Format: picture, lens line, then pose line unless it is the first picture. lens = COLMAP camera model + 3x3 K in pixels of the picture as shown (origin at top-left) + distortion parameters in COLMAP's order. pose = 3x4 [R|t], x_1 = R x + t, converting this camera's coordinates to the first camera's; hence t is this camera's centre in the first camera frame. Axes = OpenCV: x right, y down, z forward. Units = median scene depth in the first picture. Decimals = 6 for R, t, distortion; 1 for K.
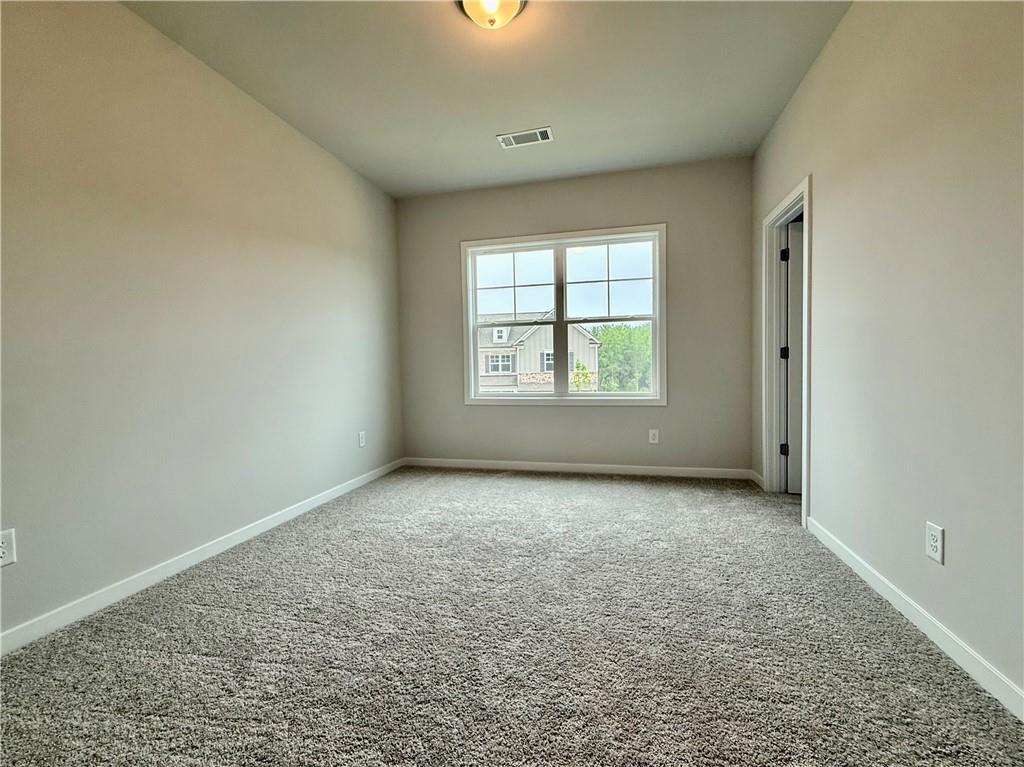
lens RADIAL K [[406.6, 0, 515.7], [0, 406.6, 382.8], [0, 0, 1]] dist [-0.001492, 0.000178]
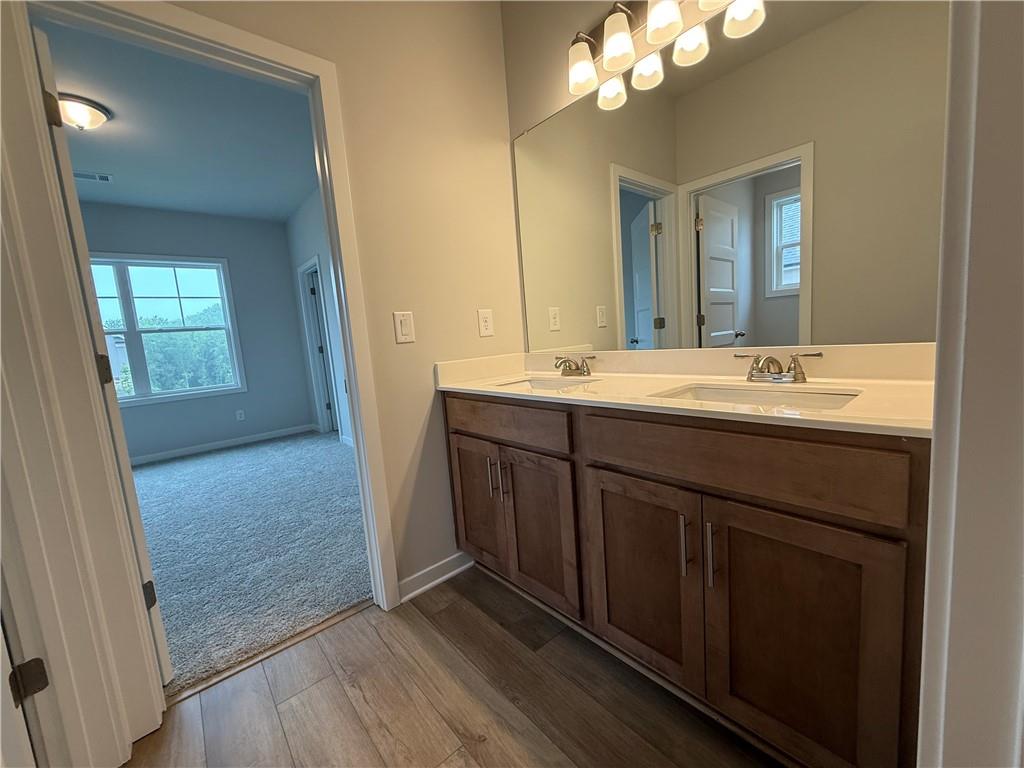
lens RADIAL K [[406.6, 0, 518.5], [0, 406.6, 384.1], [0, 0, 1]] dist [-0.001492, 0.000178]
pose [[0.541738, -0.121805, 0.831675, -0.277016], [0.100062, 0.991754, 0.080071, 0.012268], [-0.834570, 0.039841, 0.549459, -0.533703]]
